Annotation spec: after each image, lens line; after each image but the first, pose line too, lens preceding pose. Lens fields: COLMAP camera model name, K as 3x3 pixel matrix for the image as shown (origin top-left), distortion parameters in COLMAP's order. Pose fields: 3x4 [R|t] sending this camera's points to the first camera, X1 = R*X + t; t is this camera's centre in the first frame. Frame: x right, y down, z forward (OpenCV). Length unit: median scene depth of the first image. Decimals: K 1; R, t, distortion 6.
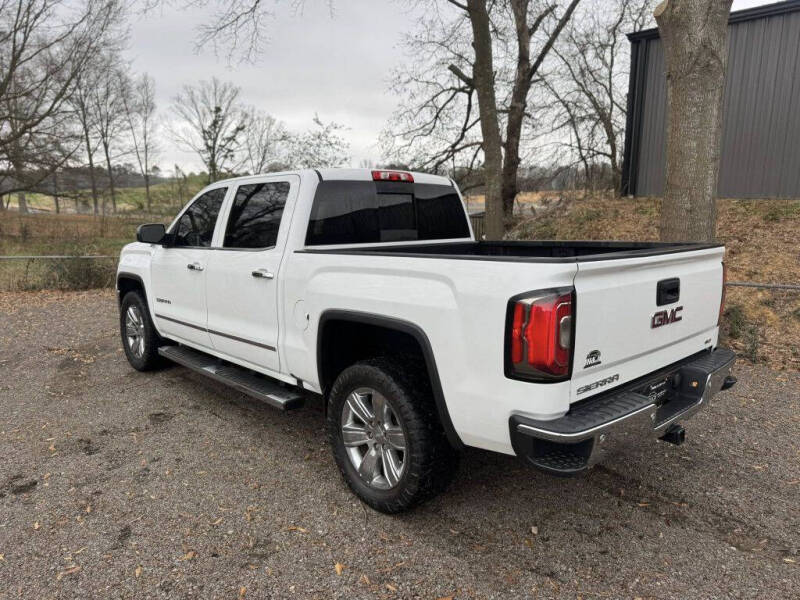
lens RADIAL K [[577.0, 0, 400.0], [0, 577.0, 300.0], [0, 0, 1]] dist [0.003038, -0.002874]
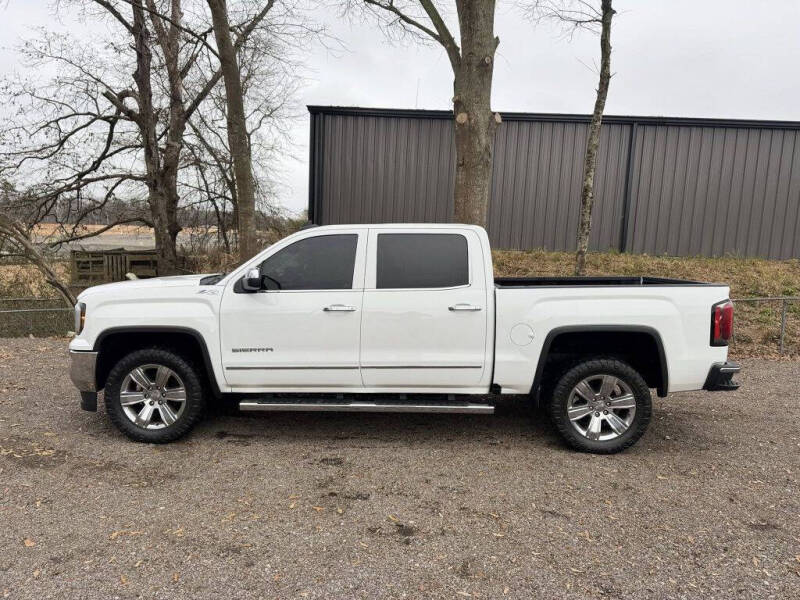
lens RADIAL K [[577.0, 0, 400.0], [0, 577.0, 300.0], [0, 0, 1]] dist [0.003038, -0.002874]
pose [[0.681377, -0.045074, 0.730543, -0.756867], [0.091920, 0.995469, -0.024315, -0.027148], [-0.726138, 0.083719, 0.682433, 0.160413]]
